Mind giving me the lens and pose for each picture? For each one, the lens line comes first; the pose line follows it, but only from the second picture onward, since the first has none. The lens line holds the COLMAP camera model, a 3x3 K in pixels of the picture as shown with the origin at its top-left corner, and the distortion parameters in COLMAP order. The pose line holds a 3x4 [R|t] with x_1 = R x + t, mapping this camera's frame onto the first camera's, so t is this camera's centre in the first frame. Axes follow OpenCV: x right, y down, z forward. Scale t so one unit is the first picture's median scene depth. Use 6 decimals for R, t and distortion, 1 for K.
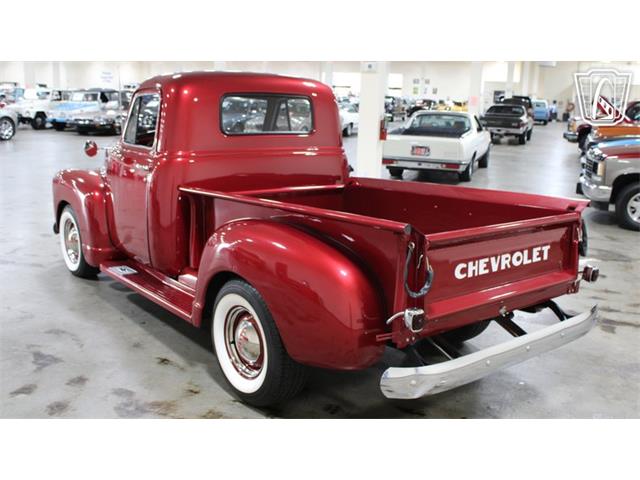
lens RADIAL K [[723.3, 0, 320.0], [0, 723.3, 240.0], [0, 0, 1]] dist [-0.050344, -0.006980]
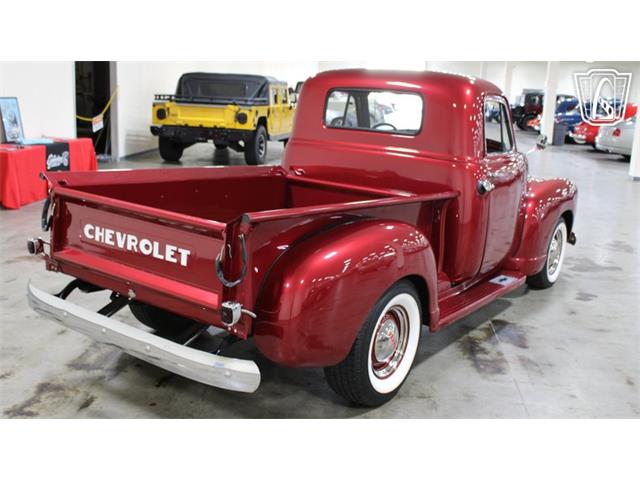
lens RADIAL K [[685.2, 0, 320.0], [0, 685.2, 240.0], [0, 0, 1]] dist [-0.062356, -0.000098]
pose [[0.224075, 0.194432, -0.954980, 1.187190], [-0.242694, 0.960159, 0.138541, -0.161743], [0.943870, 0.200724, 0.262335, 0.999667]]
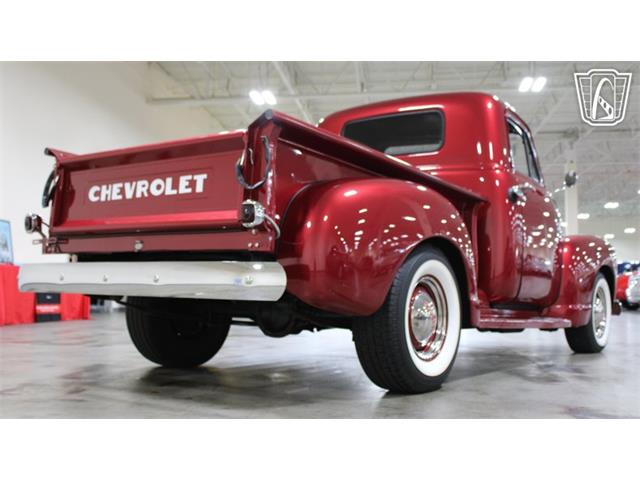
lens RADIAL K [[742.5, 0, 320.0], [0, 742.5, 240.0], [0, 0, 1]] dist [-0.039754, -0.004194]
pose [[0.218340, -0.095110, -0.971227, 1.189755], [-0.216749, 0.965654, -0.143292, 0.174624], [0.951497, 0.241799, 0.190226, 1.052922]]
